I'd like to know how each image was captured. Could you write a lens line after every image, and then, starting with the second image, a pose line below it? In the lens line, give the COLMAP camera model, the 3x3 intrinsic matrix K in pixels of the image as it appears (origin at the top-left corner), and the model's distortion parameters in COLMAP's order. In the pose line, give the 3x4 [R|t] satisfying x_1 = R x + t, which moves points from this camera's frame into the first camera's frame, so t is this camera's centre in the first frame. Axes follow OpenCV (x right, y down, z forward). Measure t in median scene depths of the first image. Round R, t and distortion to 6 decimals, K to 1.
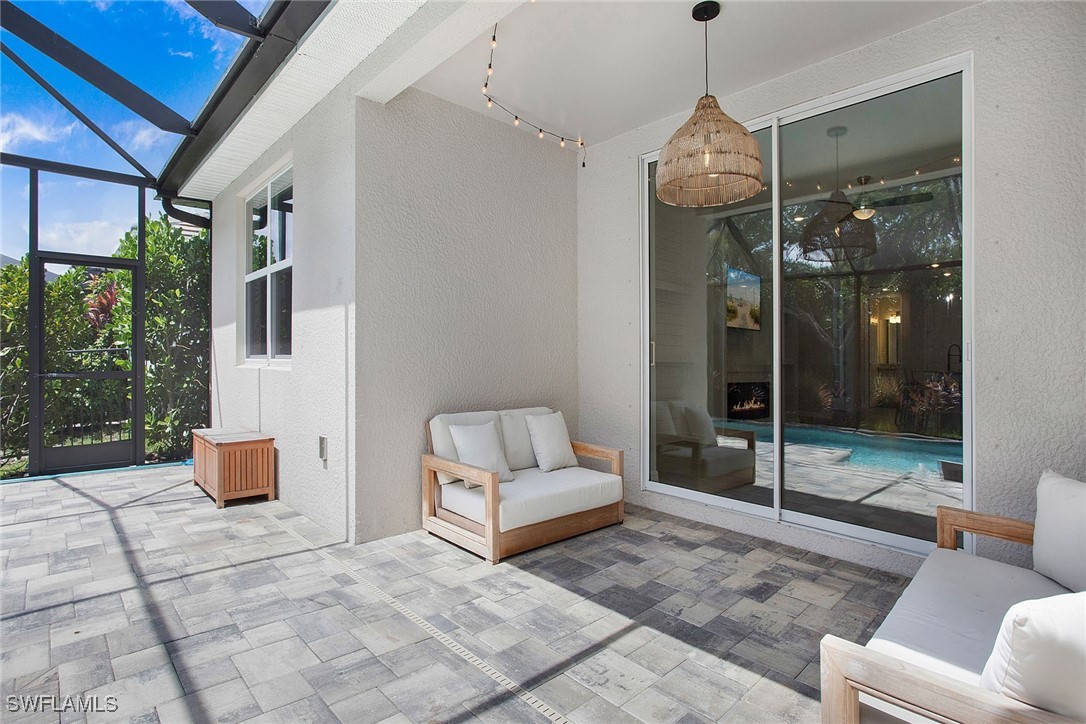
lens RADIAL K [[541.6, 0, 520.7], [0, 541.6, 370.5], [0, 0, 1]] dist [-0.024709, 0.006473]
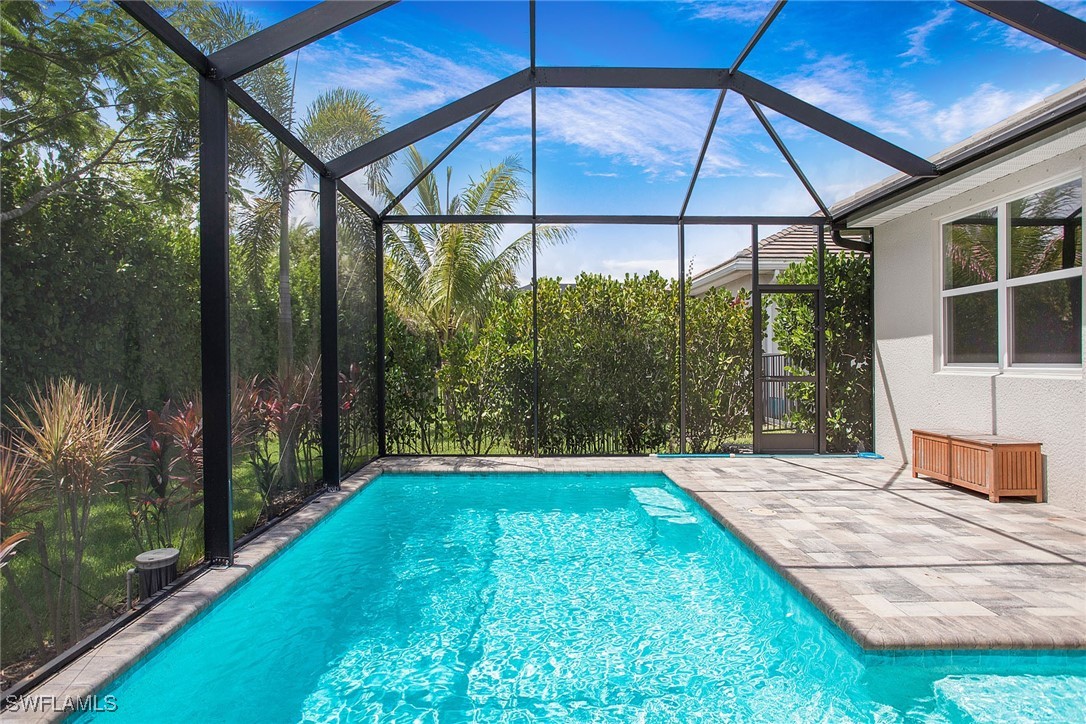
lens RADIAL K [[541.6, 0, 552.7], [0, 541.6, 373.2], [0, 0, 1]] dist [-0.024709, 0.006473]
pose [[0.758626, 0.011526, -0.651424, -0.750994], [-0.008675, 0.999934, 0.007590, -0.018635], [0.651468, -0.000107, 0.758676, -0.618627]]
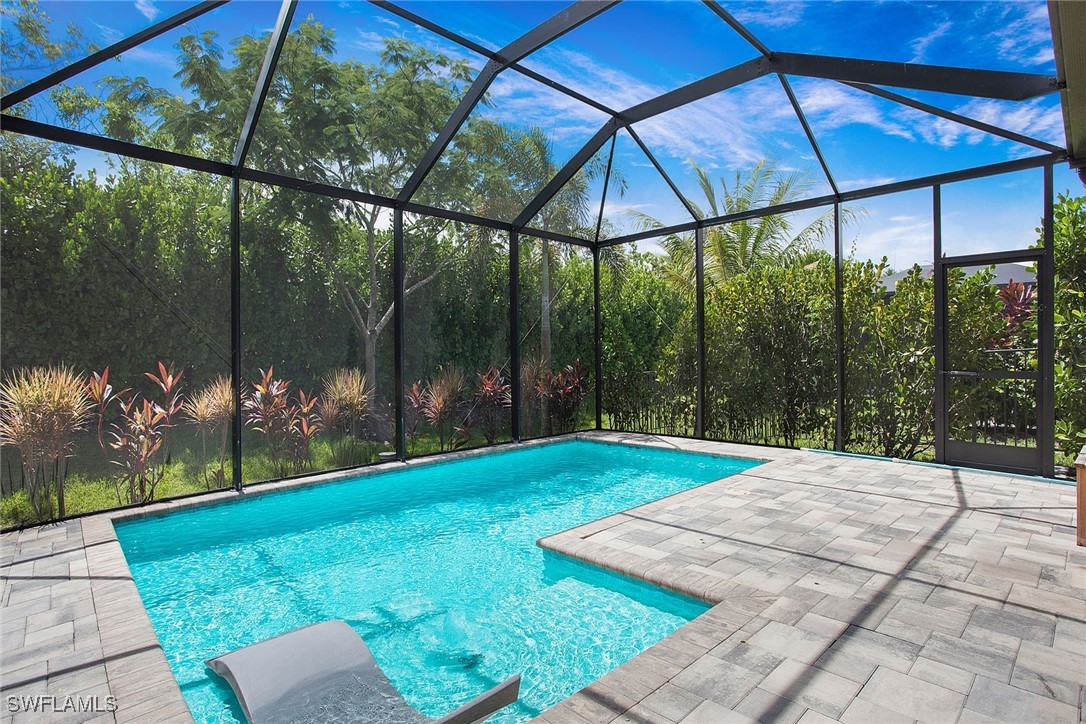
lens RADIAL K [[541.6, 0, 540.7], [0, 541.6, 359.3], [0, 0, 1]] dist [-0.024709, 0.006473]
pose [[0.021427, -0.011173, -0.999708, 0.273936], [-0.011009, 0.999874, -0.011411, 0.005450], [0.999710, 0.011251, 0.021302, 0.258336]]
